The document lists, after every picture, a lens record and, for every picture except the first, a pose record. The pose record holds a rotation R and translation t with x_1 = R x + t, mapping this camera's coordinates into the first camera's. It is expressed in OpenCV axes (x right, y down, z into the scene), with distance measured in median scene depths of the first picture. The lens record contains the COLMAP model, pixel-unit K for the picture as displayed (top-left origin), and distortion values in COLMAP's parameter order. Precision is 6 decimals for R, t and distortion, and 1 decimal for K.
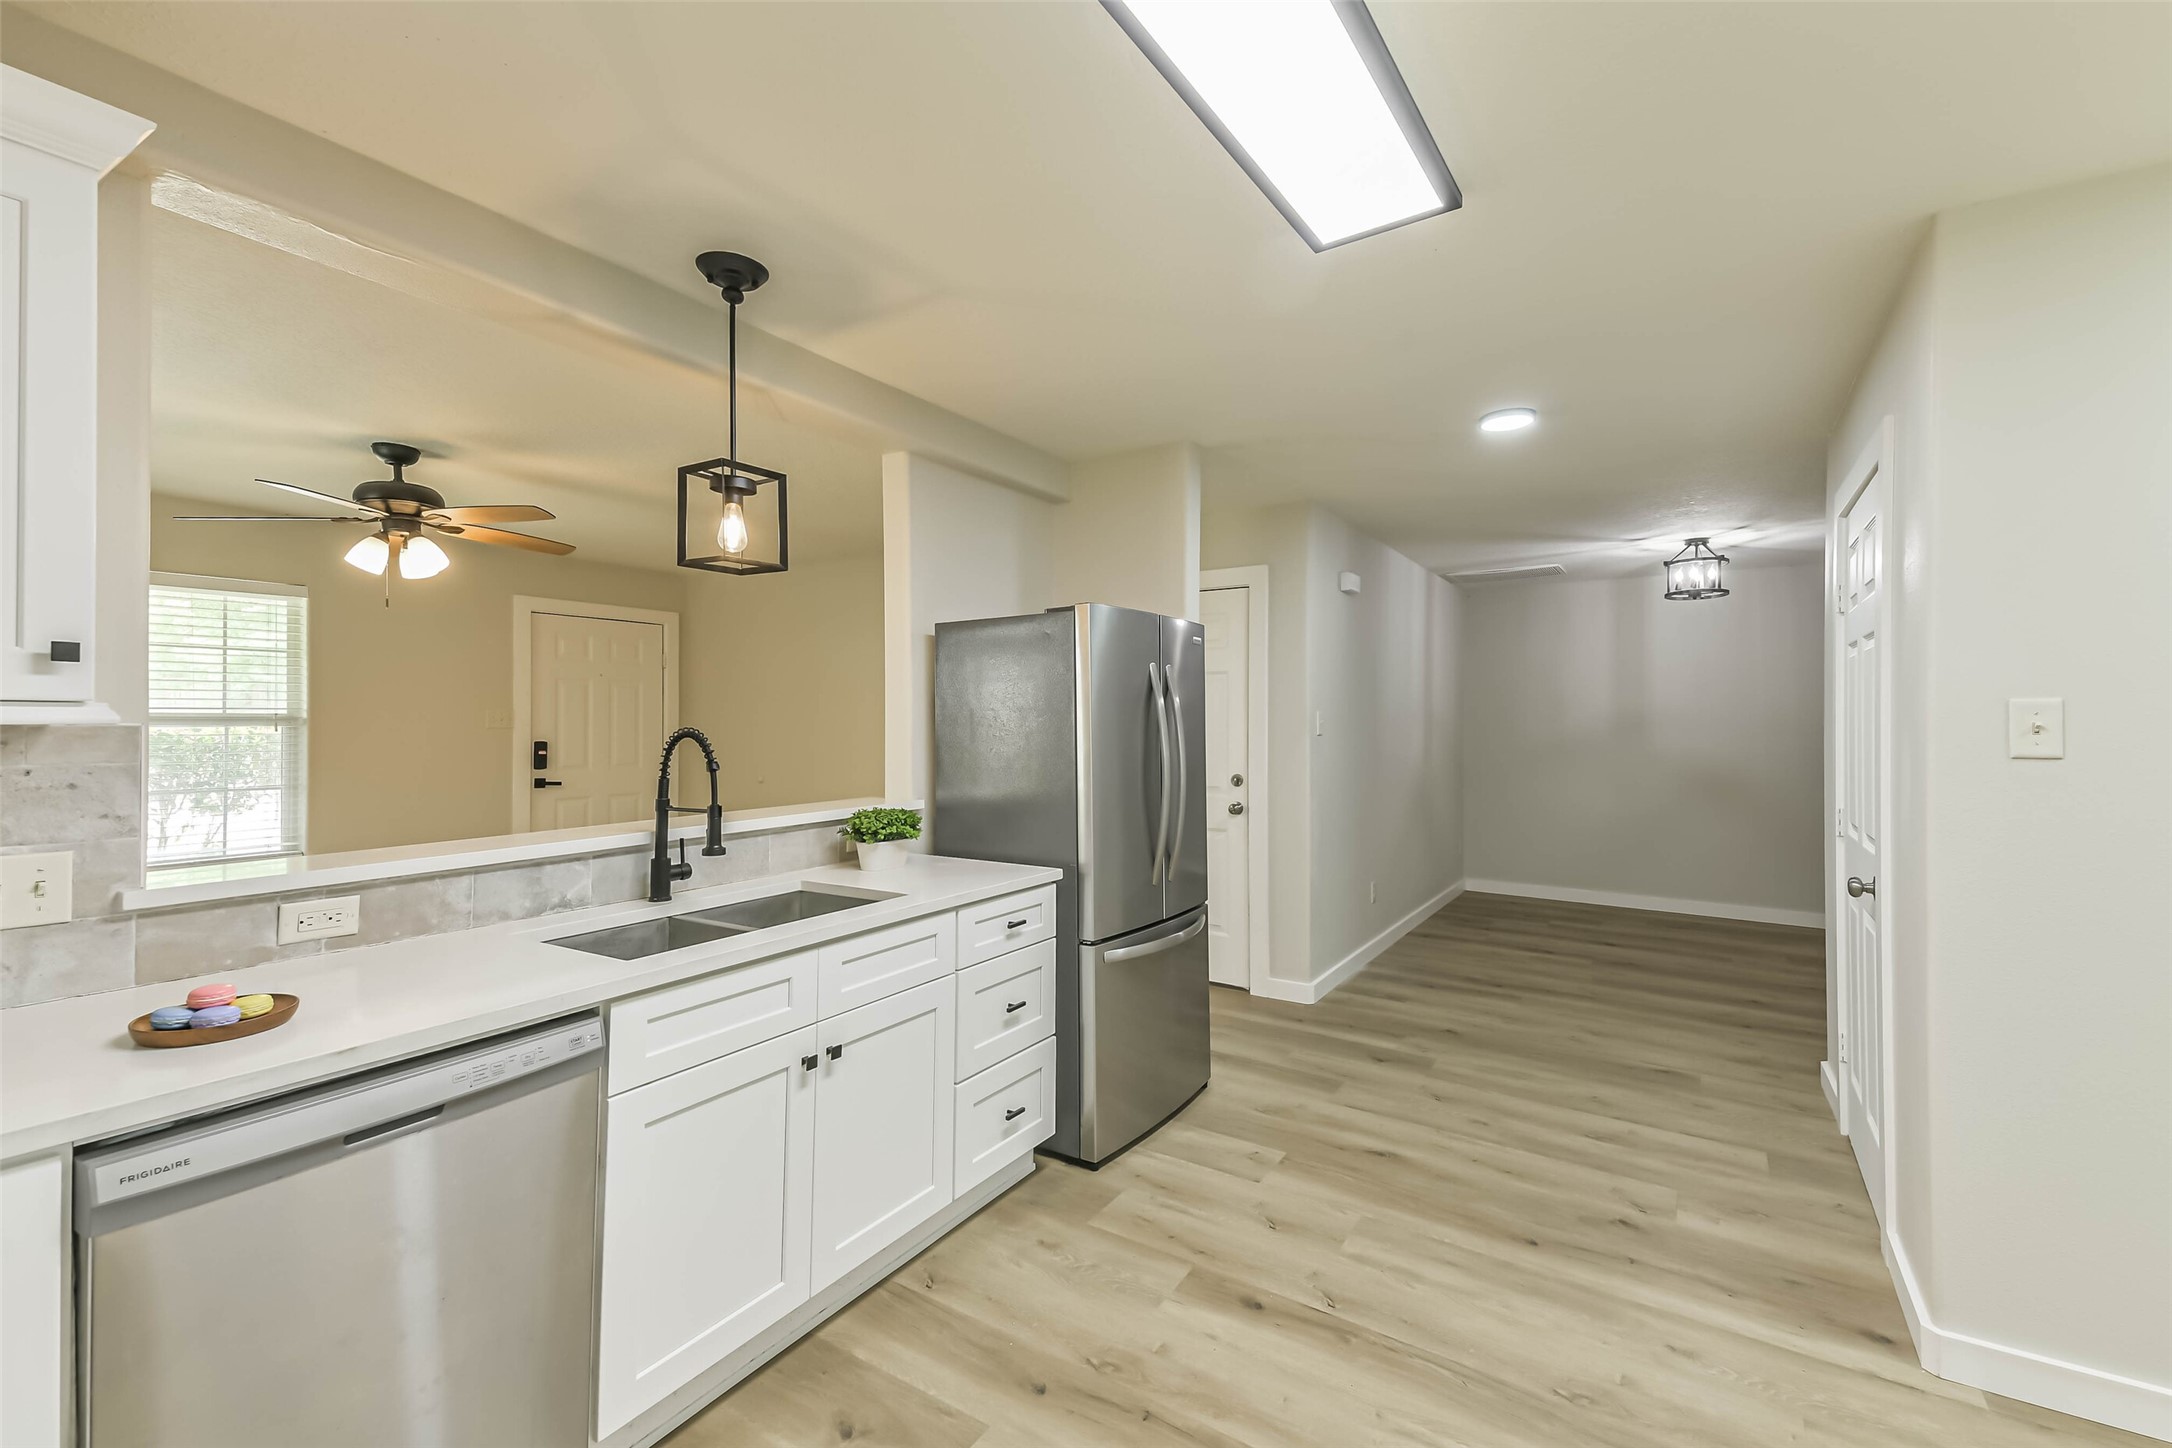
lens RADIAL K [[908.0, 0, 1092.8], [0, 908.0, 721.4], [0, 0, 1]] dist [0.104178, -0.044376]
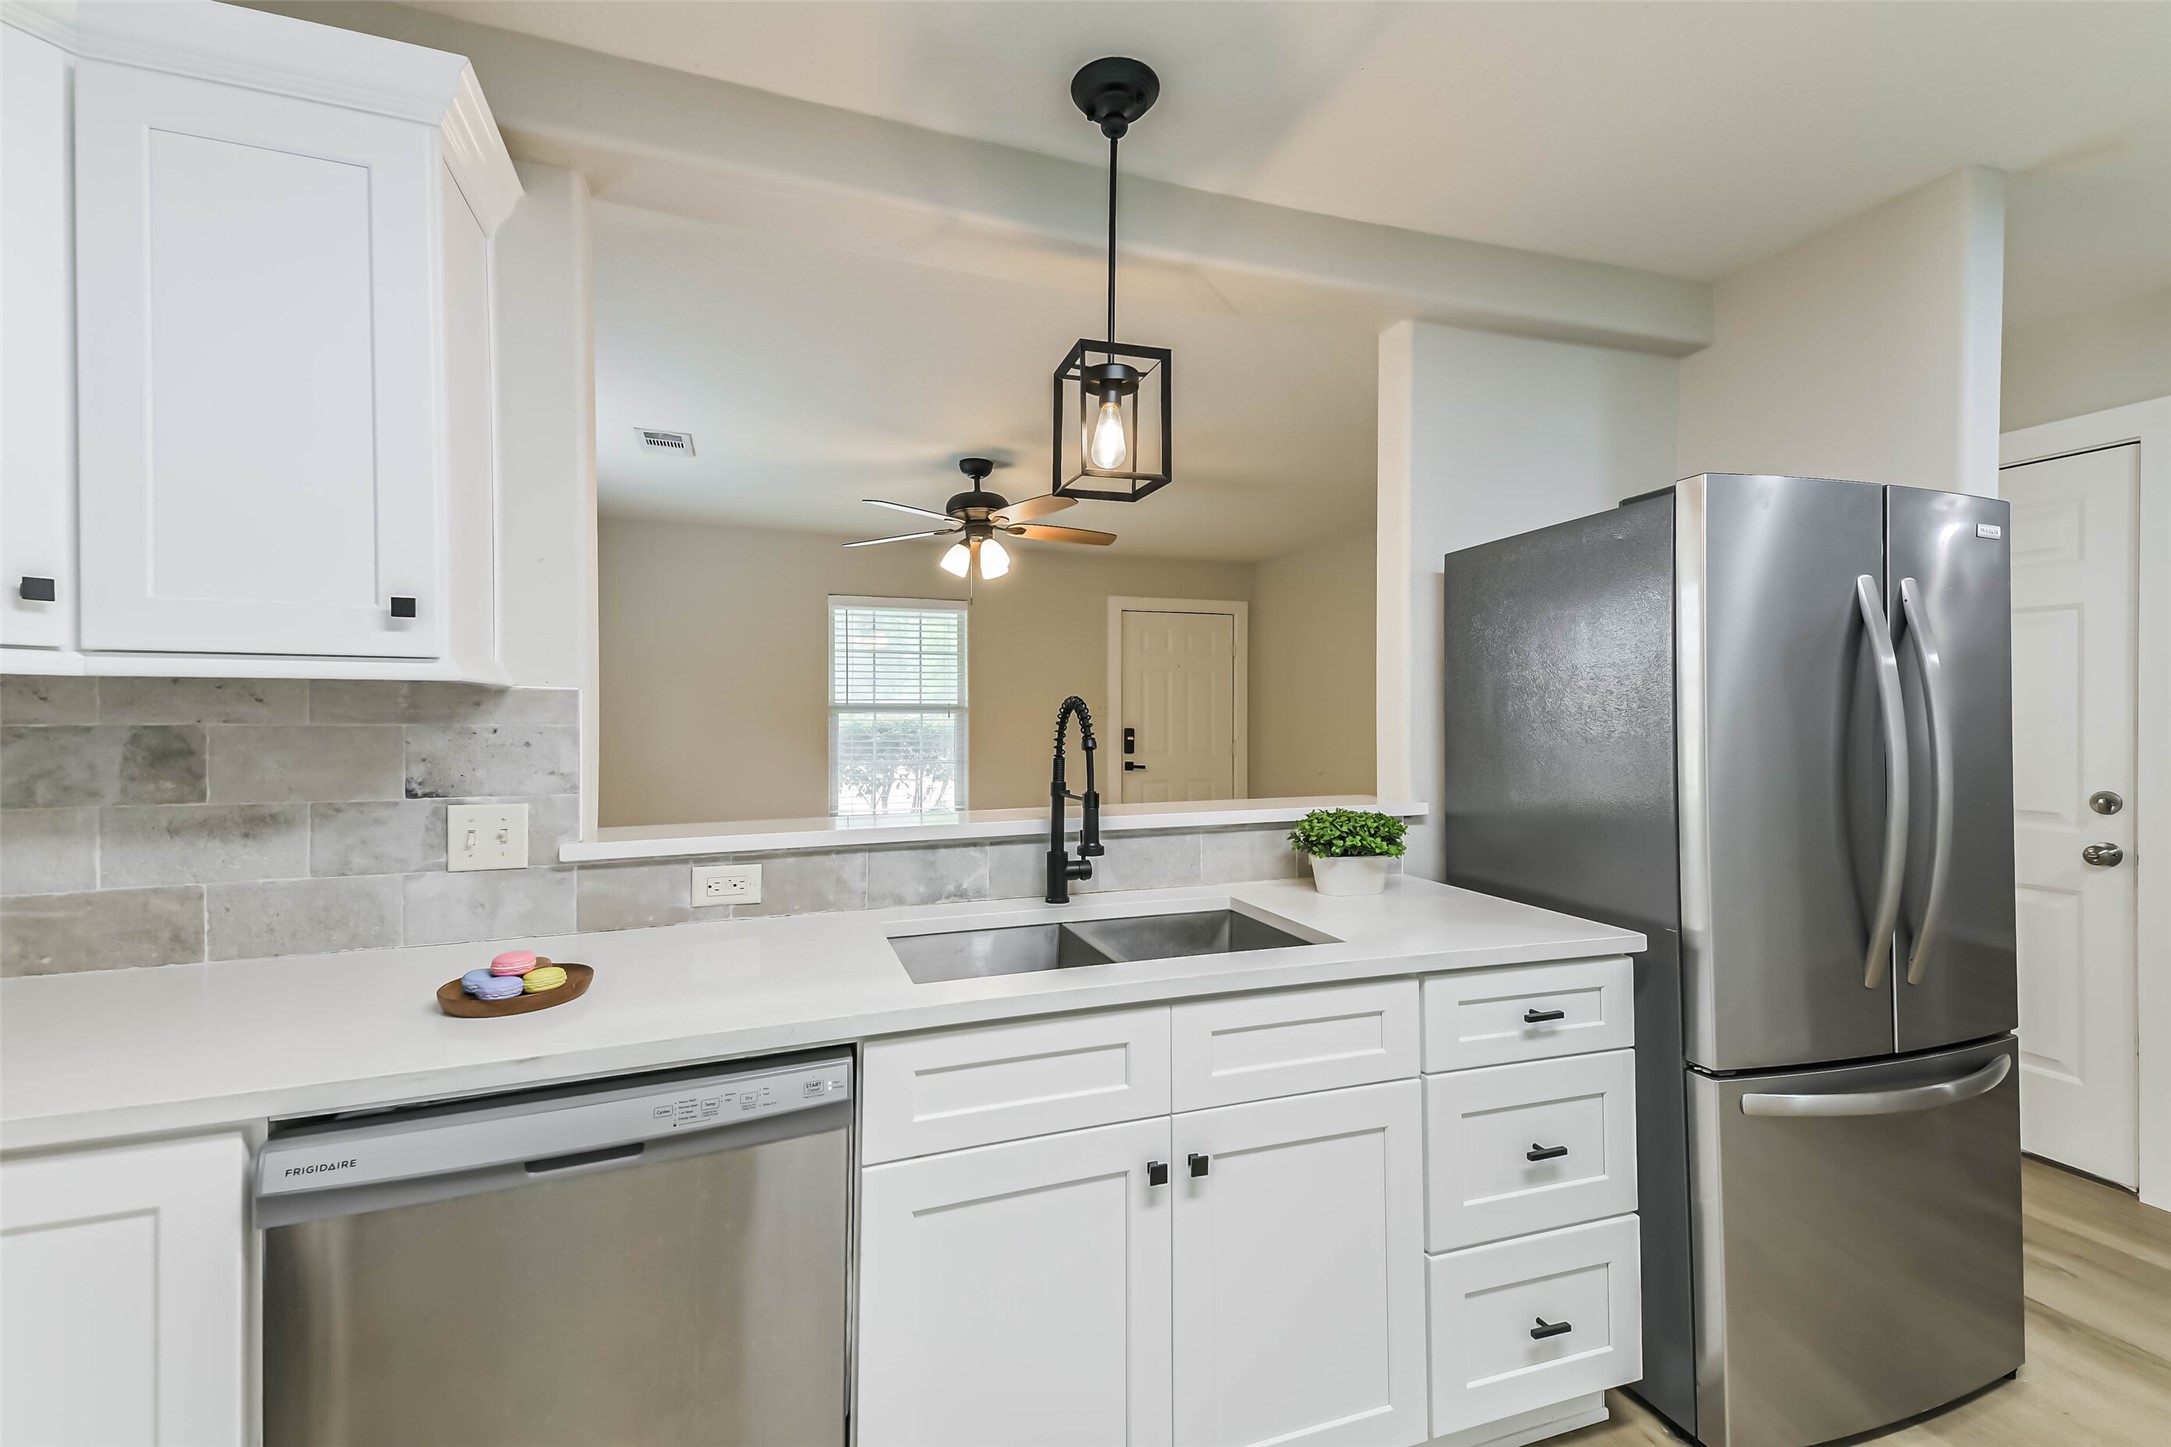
lens RADIAL K [[907.6, 0, 1092.3], [0, 907.6, 720.9], [0, 0, 1]] dist [0.104178, -0.044376]
pose [[0.790901, -0.000075, -0.611944, 0.056320], [0.002286, 0.999993, 0.002832, 0.022094], [0.611940, -0.003638, 0.790896, 0.310285]]
